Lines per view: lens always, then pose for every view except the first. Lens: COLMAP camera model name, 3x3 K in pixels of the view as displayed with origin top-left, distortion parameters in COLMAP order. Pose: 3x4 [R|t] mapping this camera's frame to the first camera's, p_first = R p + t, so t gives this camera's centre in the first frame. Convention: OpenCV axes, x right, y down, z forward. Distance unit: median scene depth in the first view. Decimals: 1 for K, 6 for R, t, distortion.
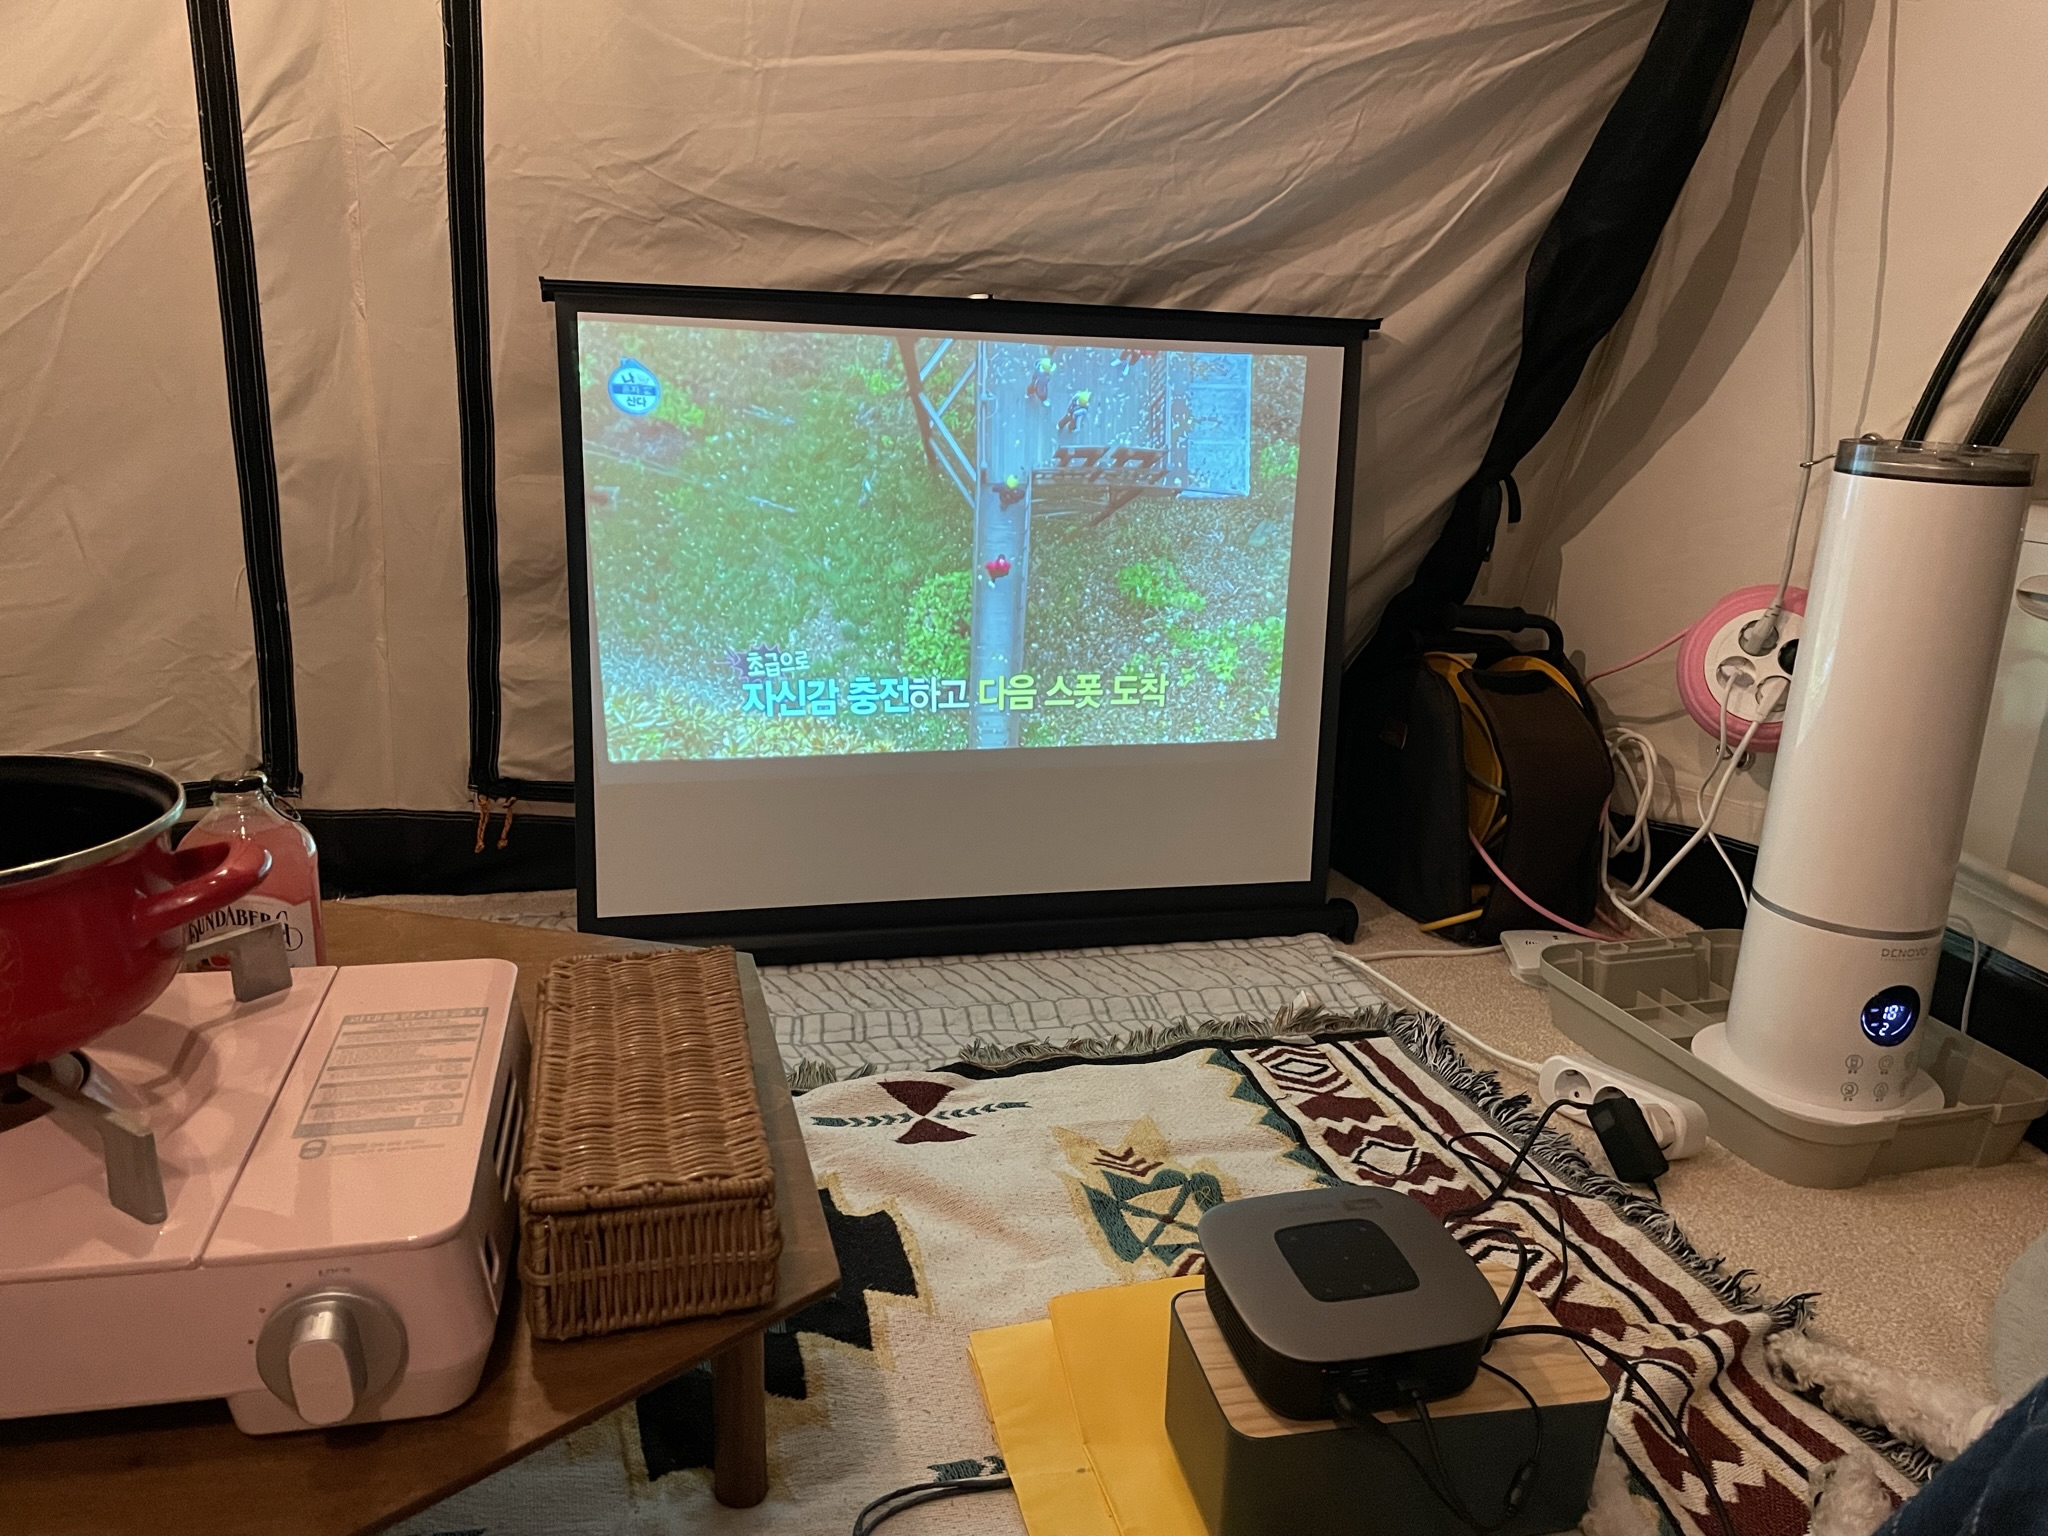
lens RADIAL K [[1512.8, 0, 1024.0], [0, 1512.8, 768.0], [0, 0, 1]] dist [0.089504, -0.123079]
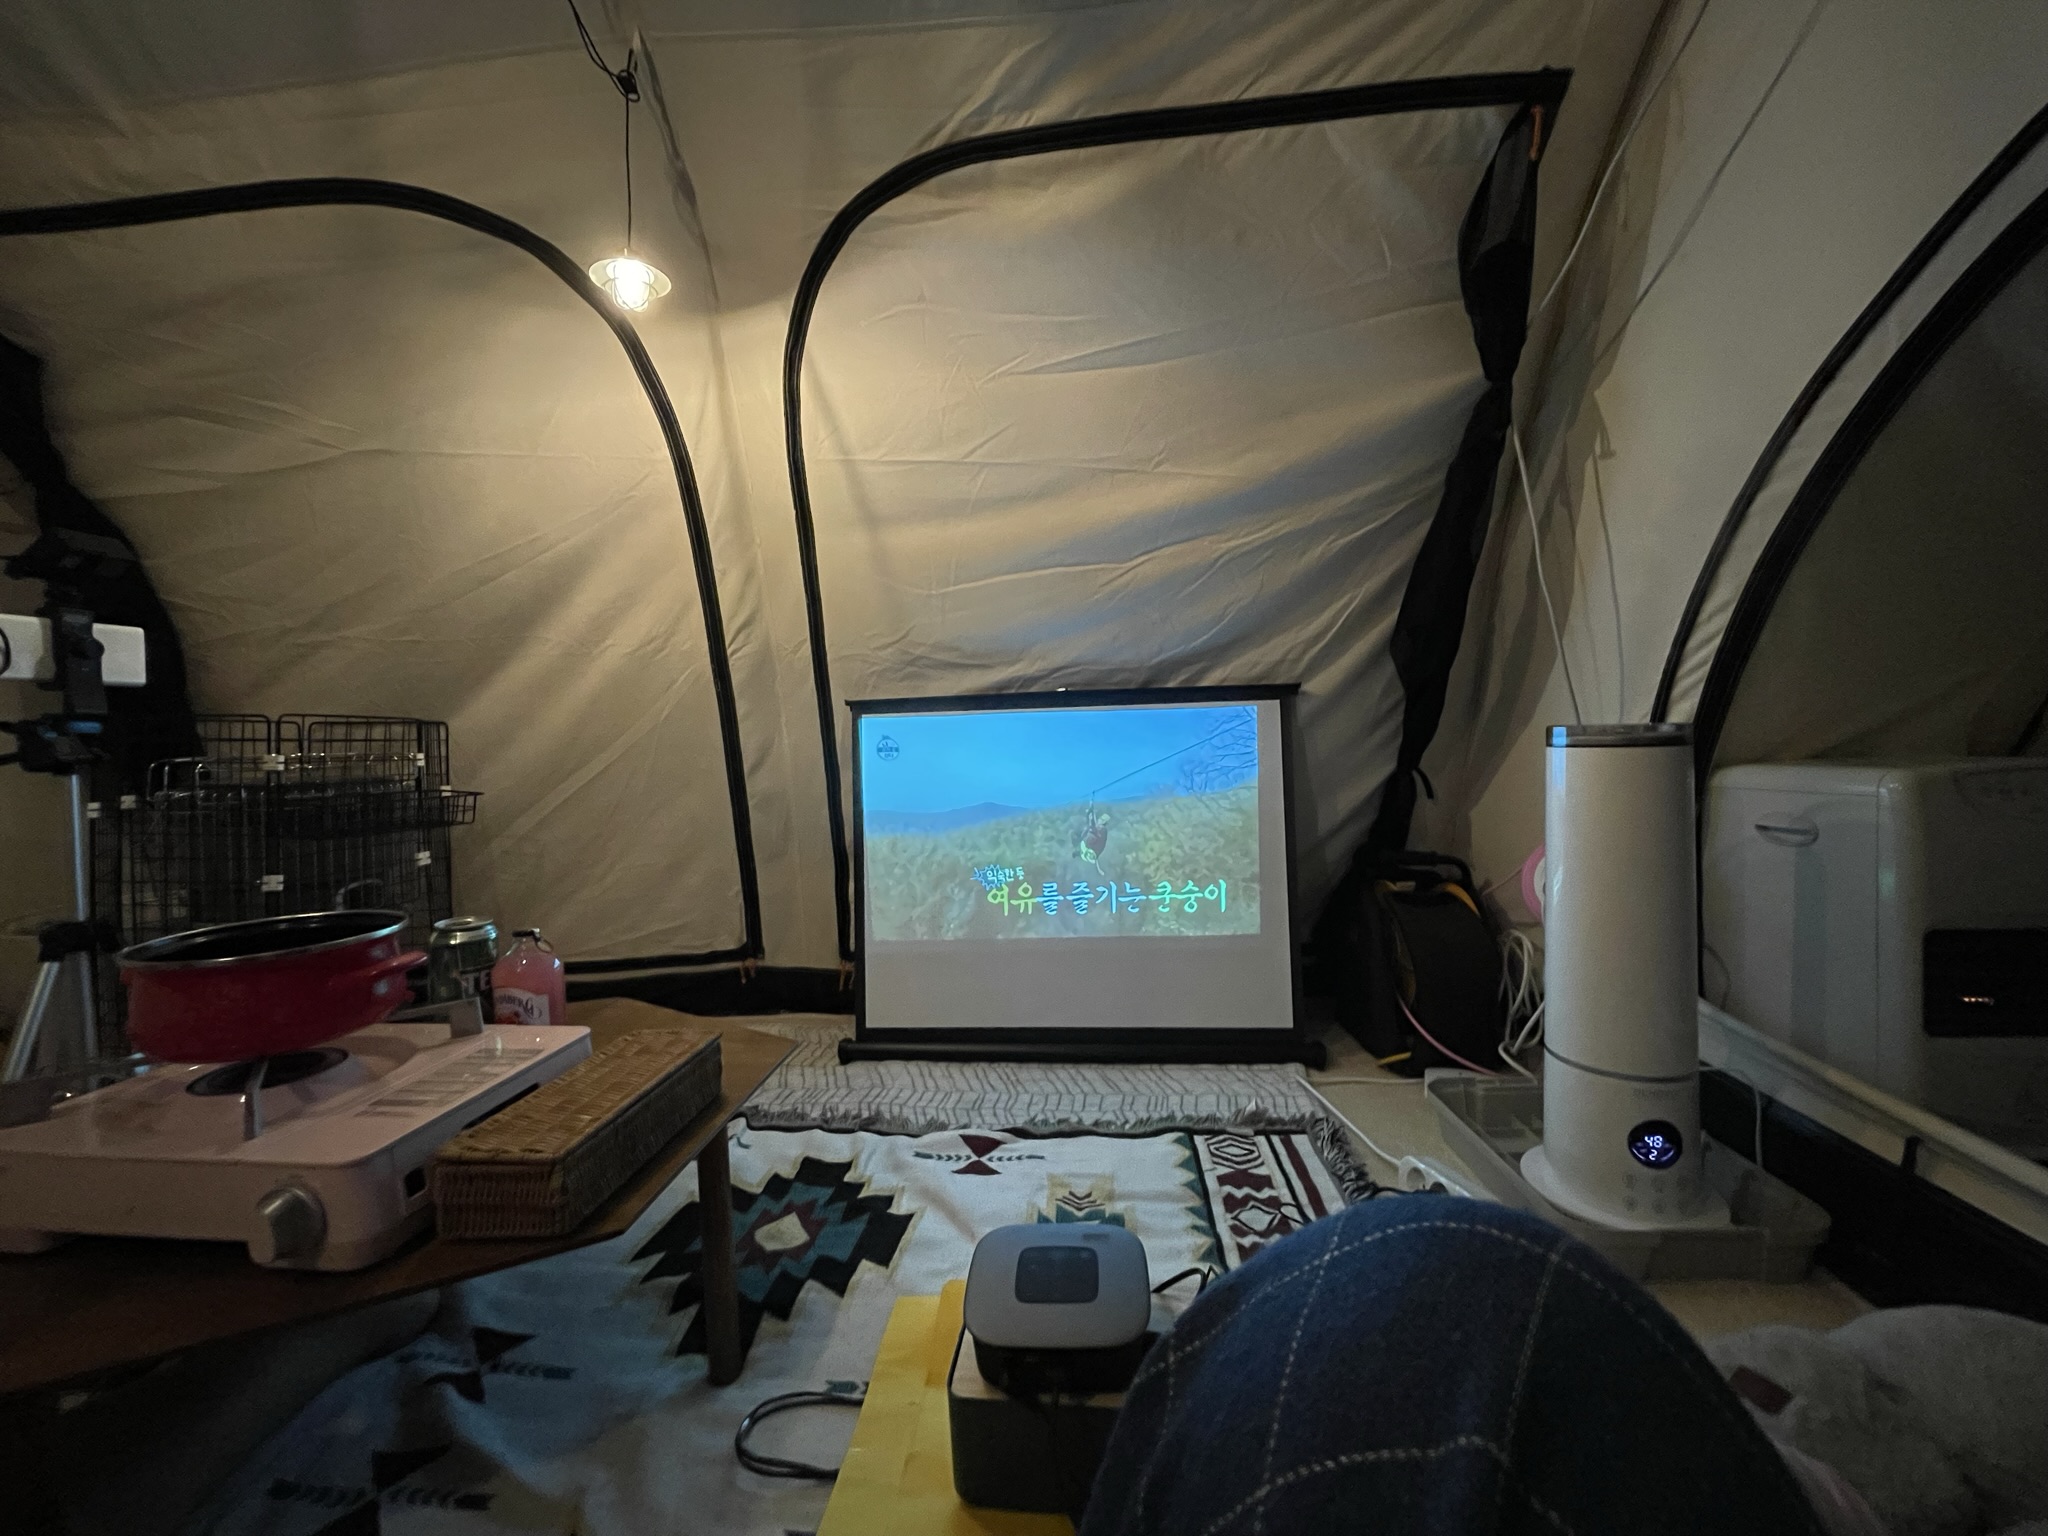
lens RADIAL K [[814.8, 0, 1024.0], [0, 814.8, 768.0], [0, 0, 1]] dist [-0.009900, 0.000229]
pose [[0.940834, -0.058830, -0.333723, 0.273011], [-0.021757, 0.972297, -0.232735, 0.018564], [0.338169, 0.226226, 0.913490, 0.099934]]
